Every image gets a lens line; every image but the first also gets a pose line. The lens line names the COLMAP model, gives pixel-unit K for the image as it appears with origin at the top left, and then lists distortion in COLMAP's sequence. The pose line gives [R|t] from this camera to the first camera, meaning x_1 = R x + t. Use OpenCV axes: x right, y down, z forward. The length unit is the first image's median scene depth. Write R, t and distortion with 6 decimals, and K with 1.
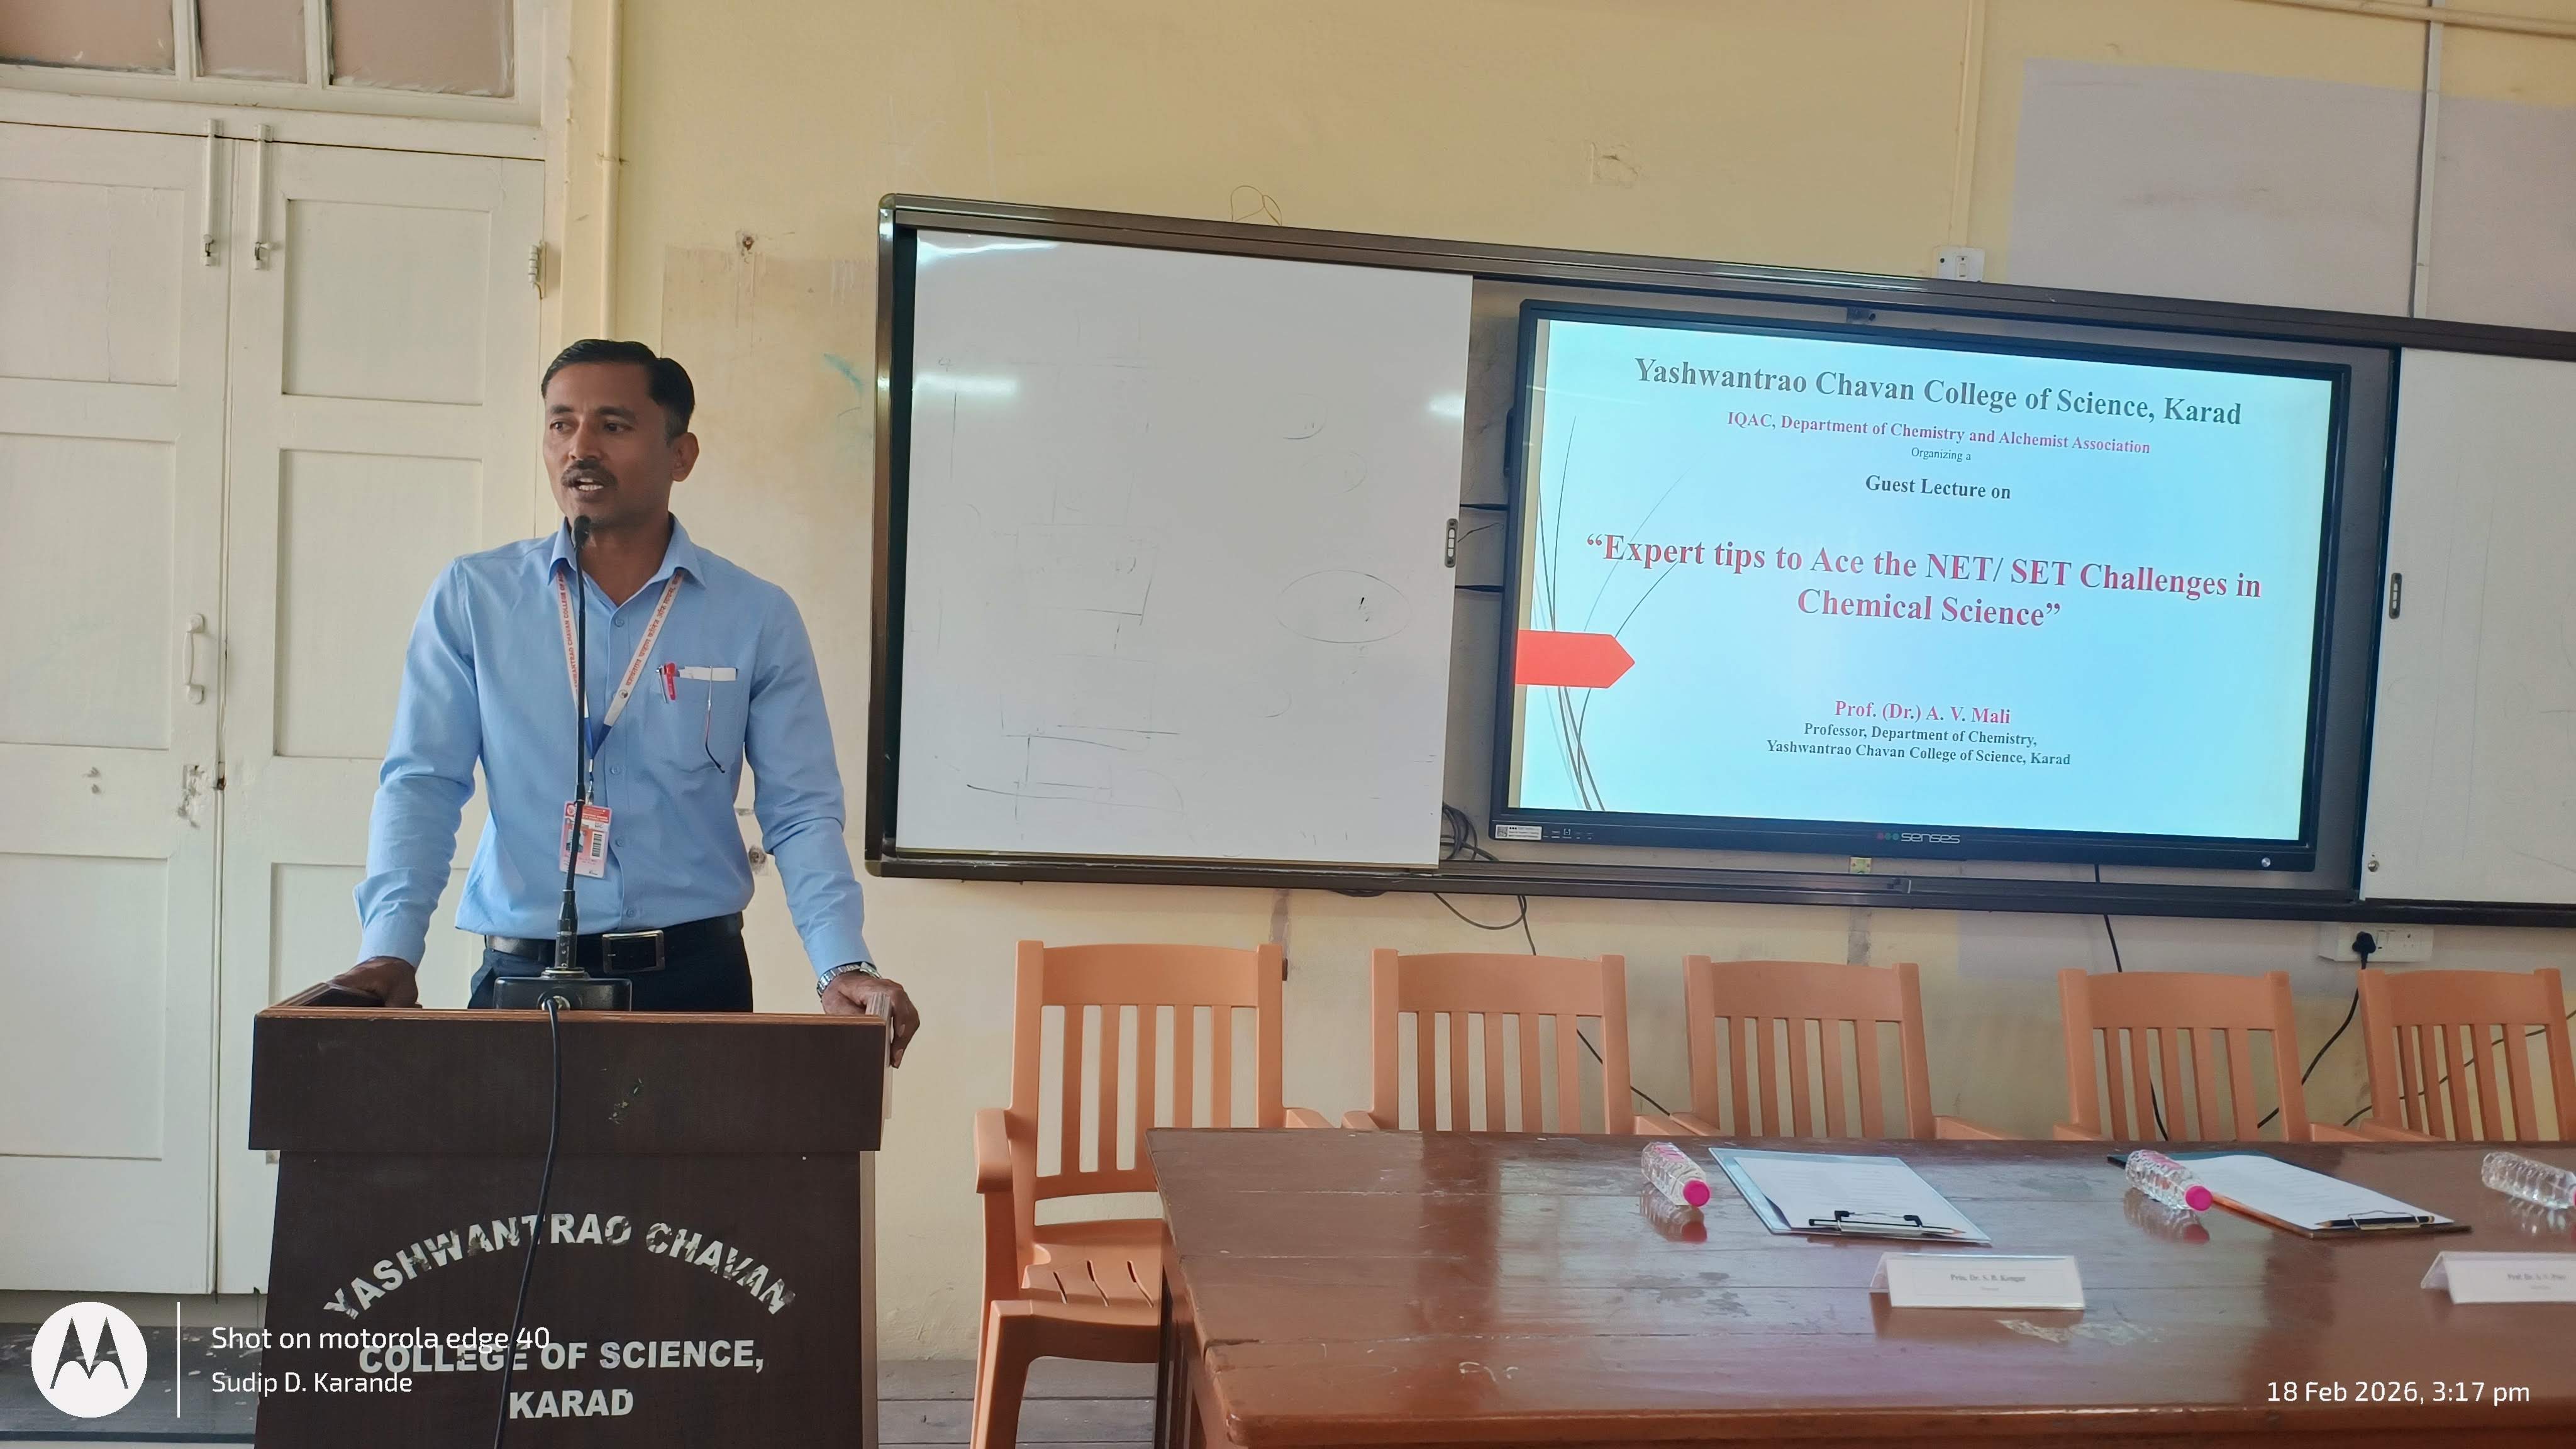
lens RADIAL K [[1885.5, 0, 1287.6], [0, 1885.5, 746.1], [0, 0, 1]] dist [0.037438, -0.074817]
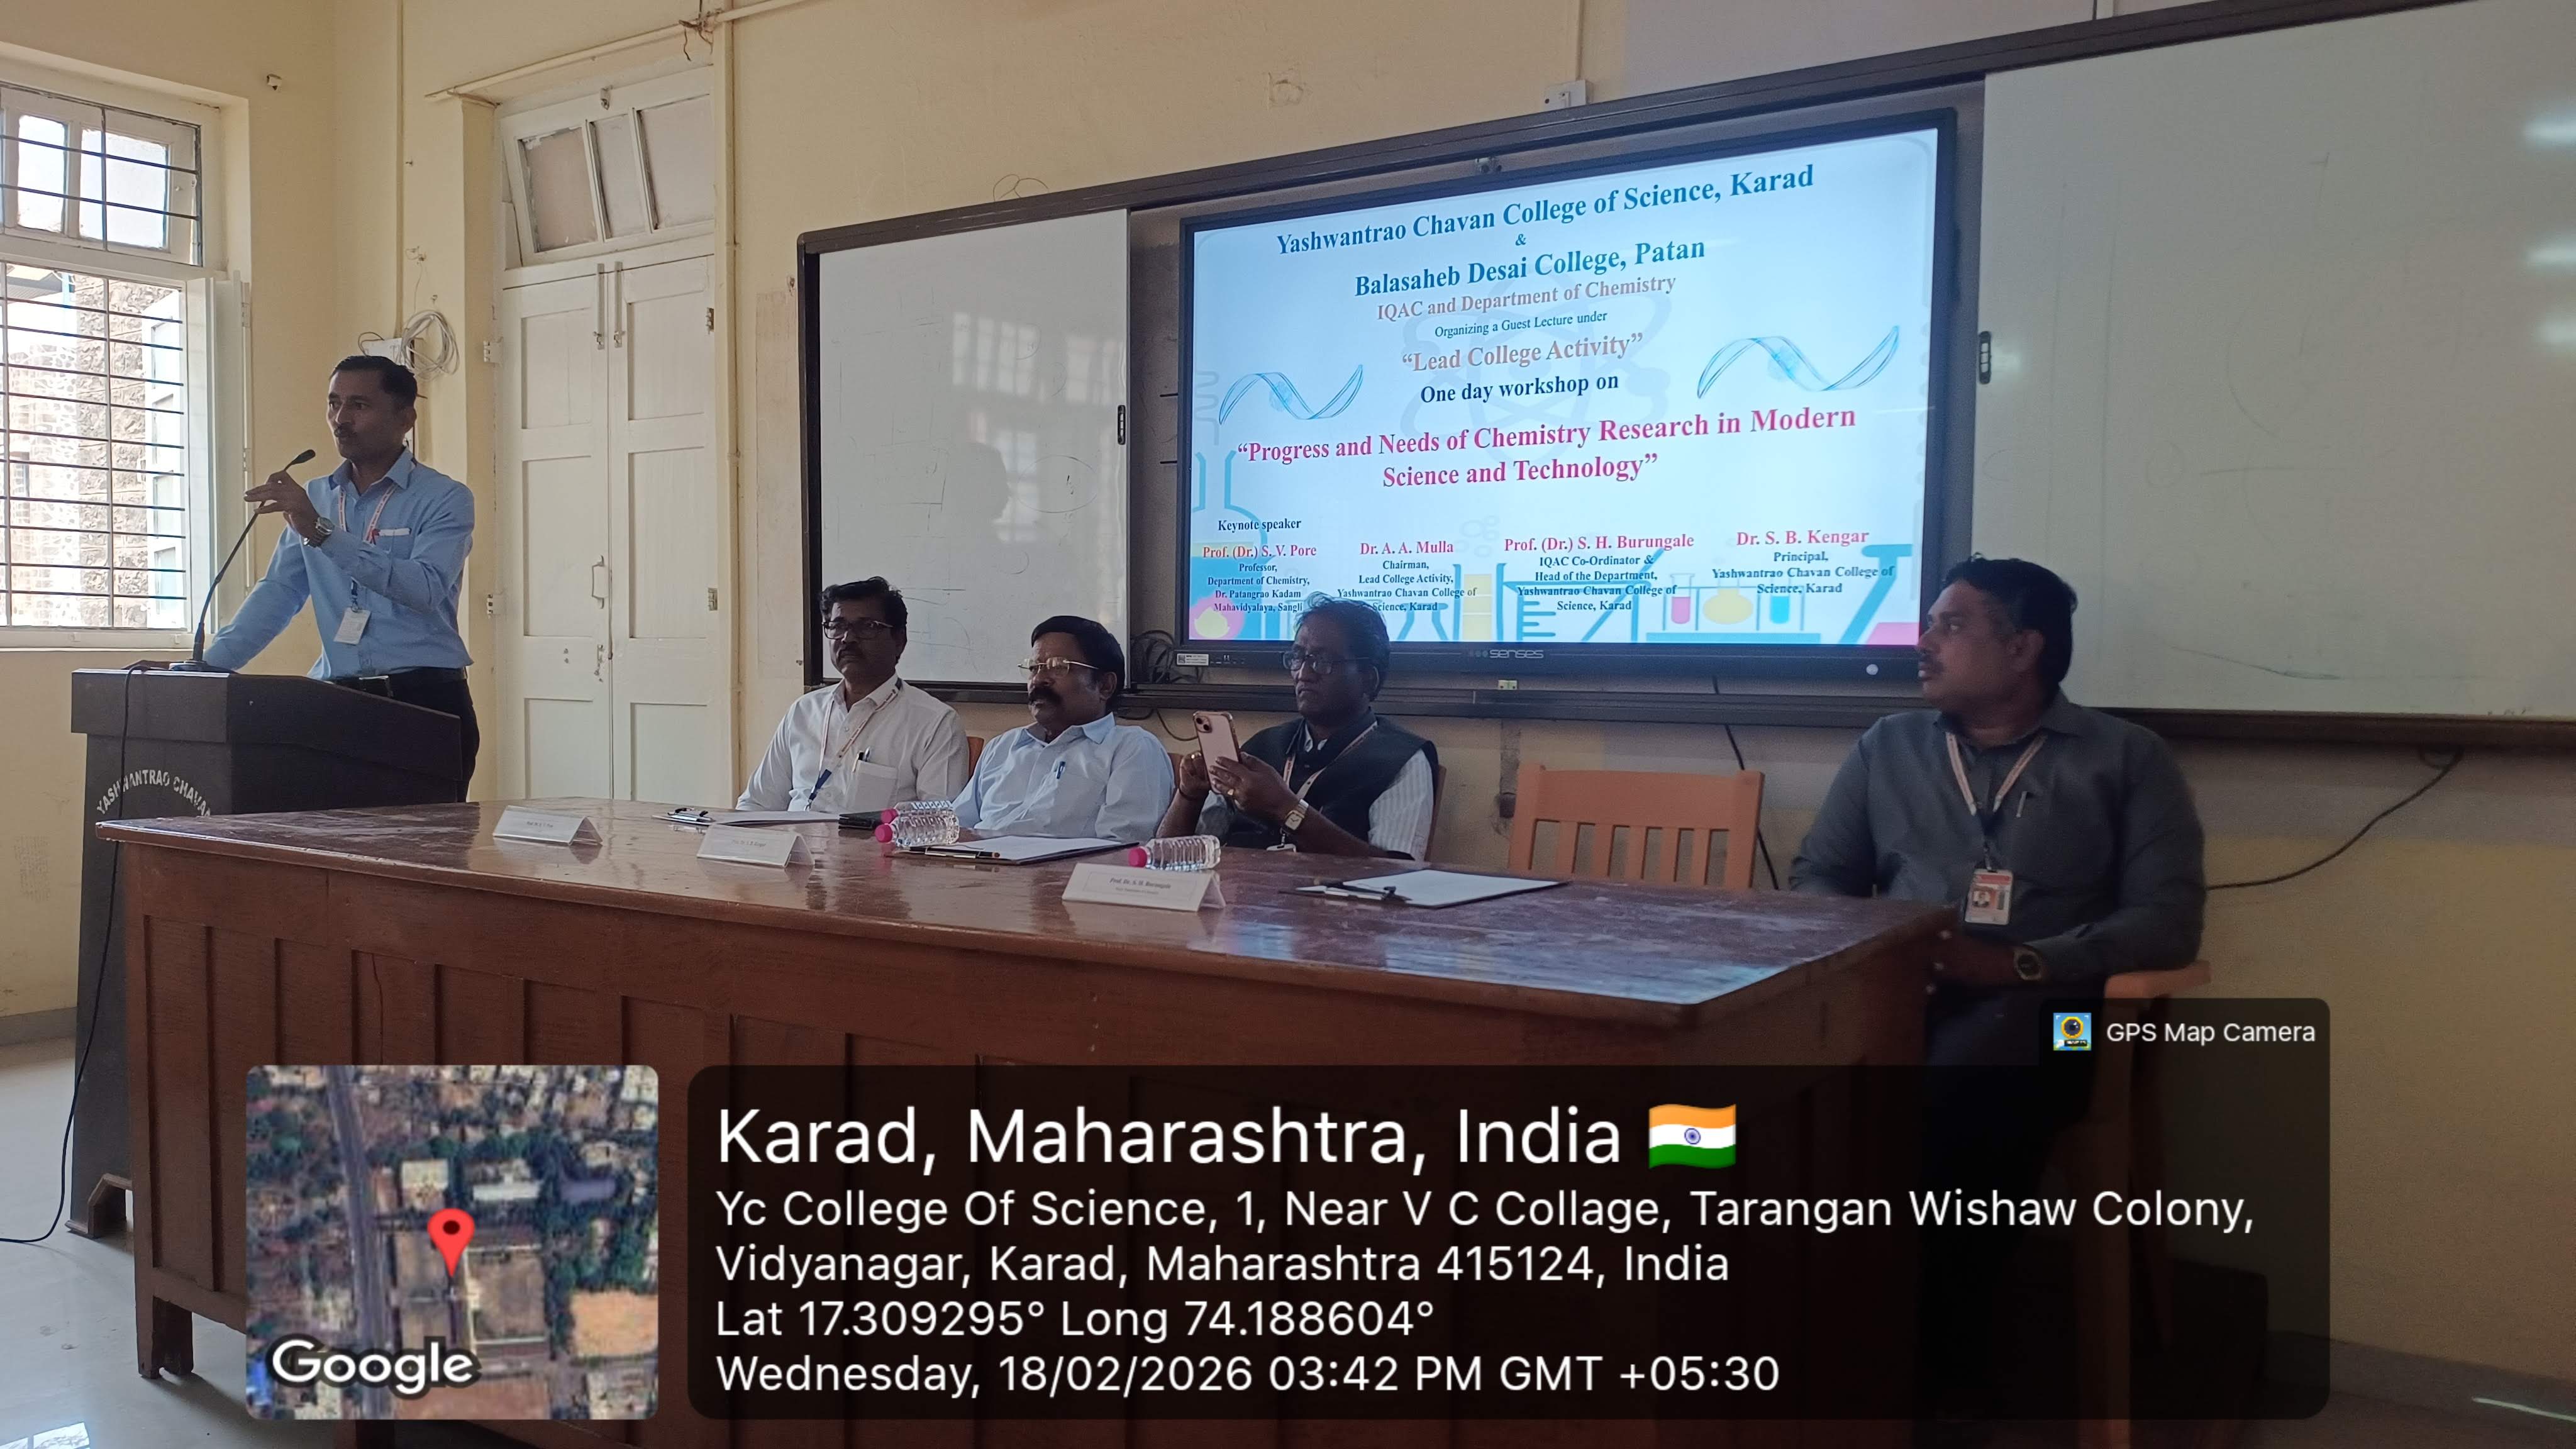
lens RADIAL K [[1882.3, 0, 1262.8], [0, 1882.3, 759.7], [0, 0, 1]] dist [0.029615, -0.064071]
pose [[0.742790, -0.002633, -0.669519, 0.983148], [-0.010560, 0.999822, -0.015647, 0.131566], [0.669441, 0.018693, 0.742630, 0.140407]]
